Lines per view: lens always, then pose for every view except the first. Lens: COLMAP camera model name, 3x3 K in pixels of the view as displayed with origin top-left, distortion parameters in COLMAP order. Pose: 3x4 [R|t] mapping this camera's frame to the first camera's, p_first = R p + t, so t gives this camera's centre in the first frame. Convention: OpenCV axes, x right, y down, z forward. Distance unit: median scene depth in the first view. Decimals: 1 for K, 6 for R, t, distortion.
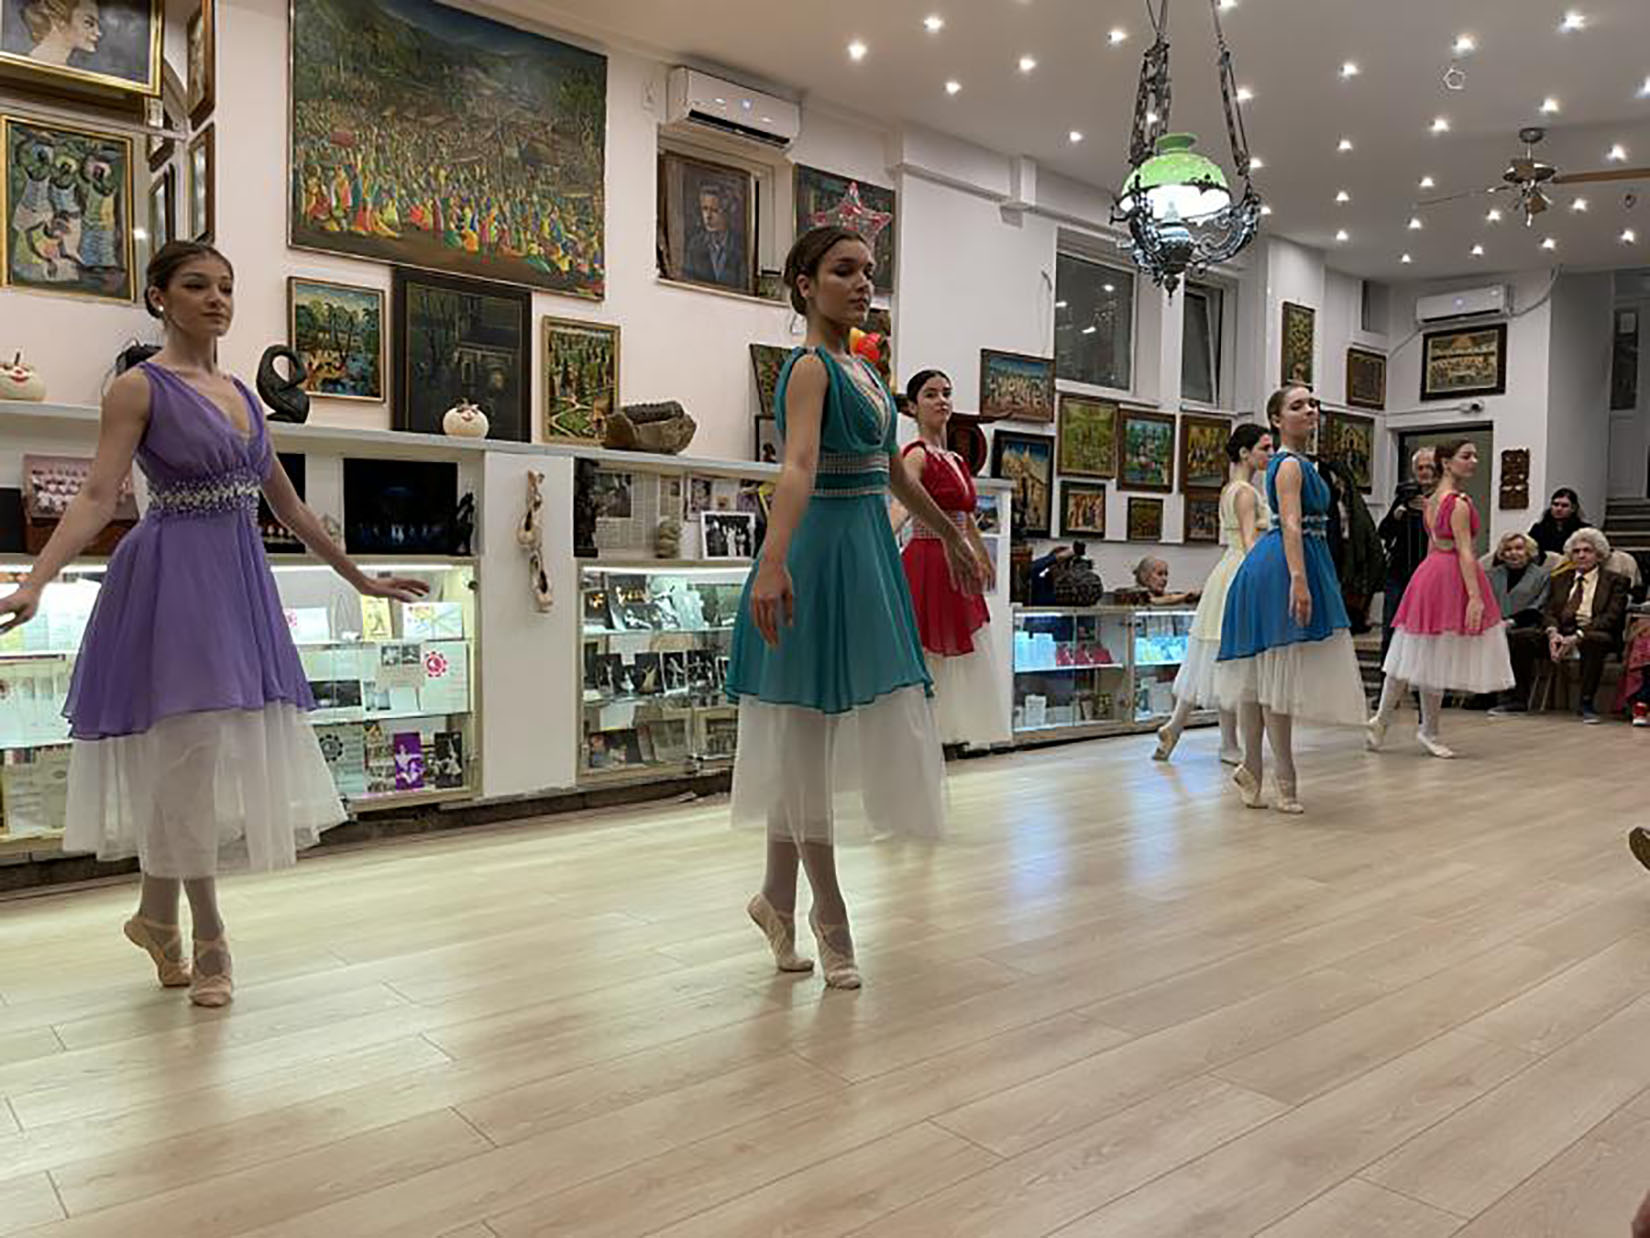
lens RADIAL K [[1249.4, 0, 818.3], [0, 1249.4, 625.6], [0, 0, 1]] dist [-0.001792, -0.020987]
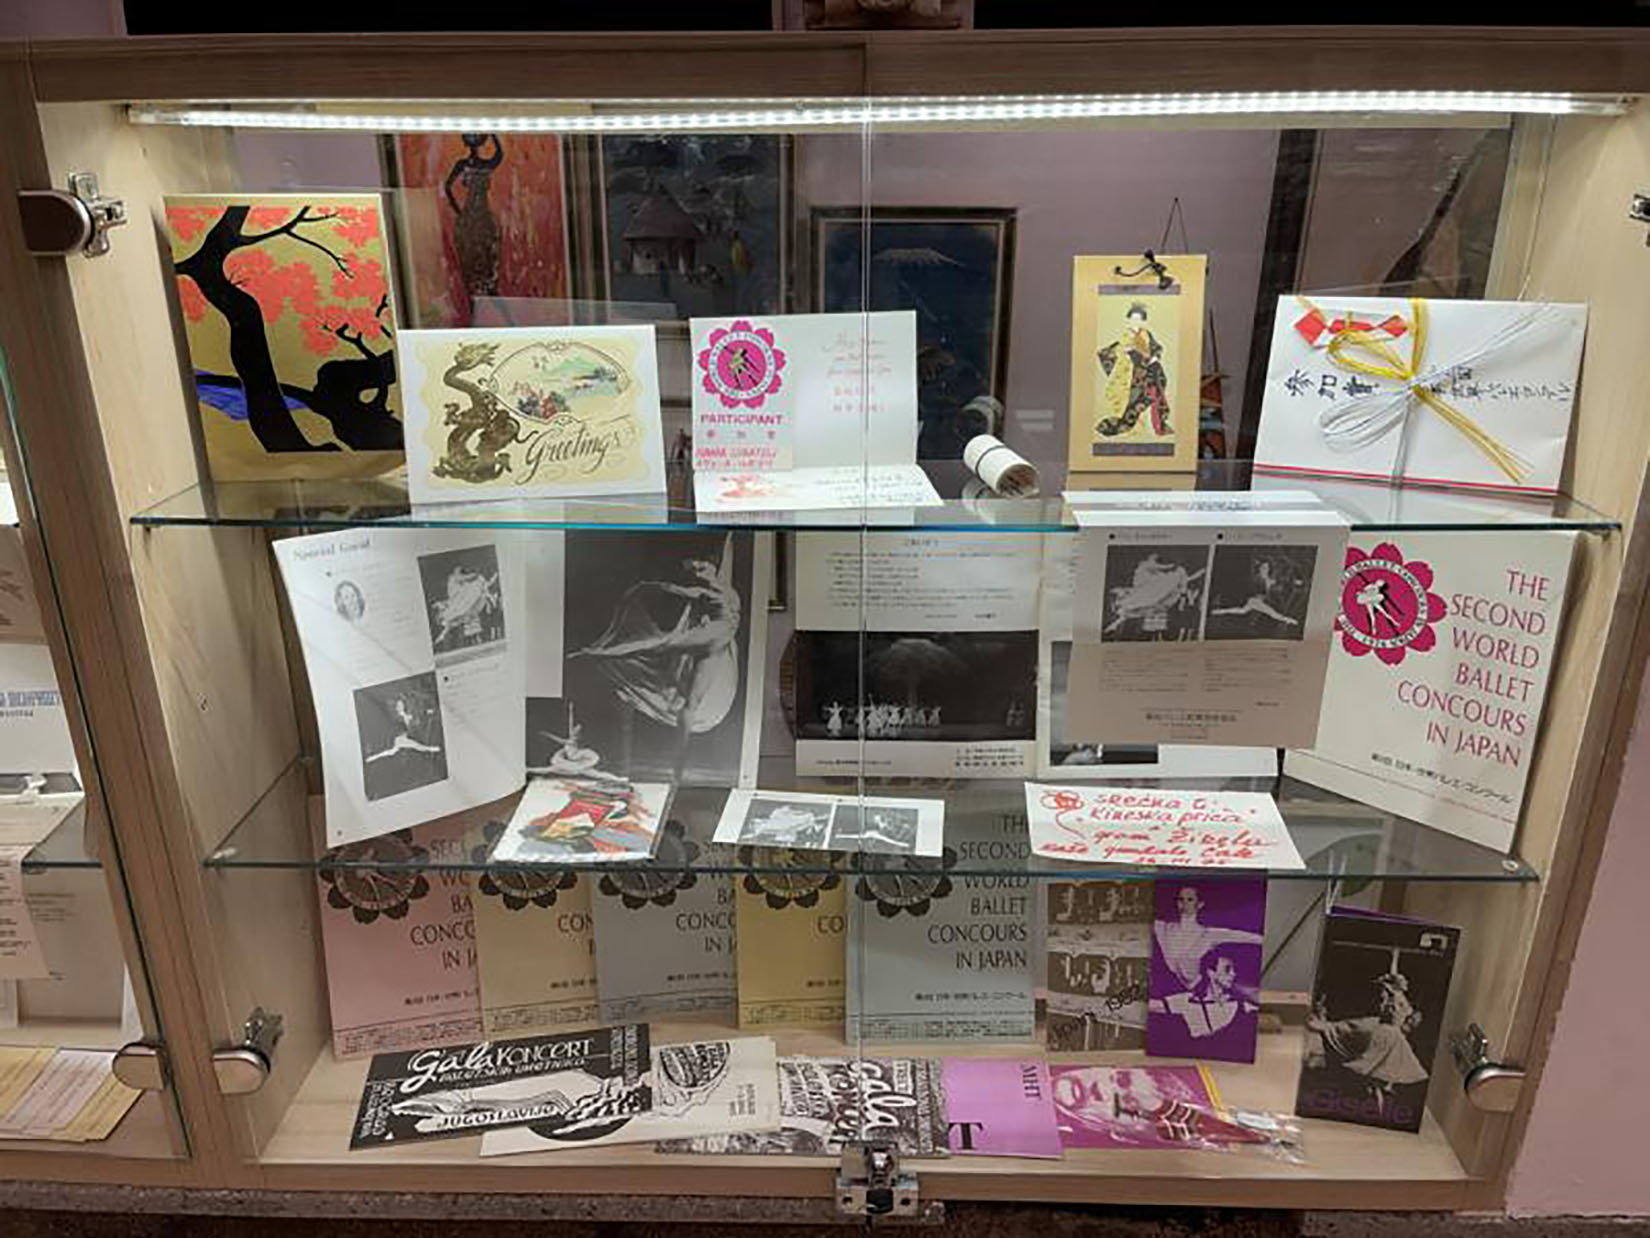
lens RADIAL K [[1249.4, 0, 808.6], [0, 1249.4, 615.7], [0, 0, 1]] dist [-0.001792, -0.020987]
pose [[0.751662, 0.227203, -0.619179, -0.251318], [-0.022652, 0.947132, 0.320044, -0.032690], [0.659159, -0.226539, 0.717070, 0.791495]]
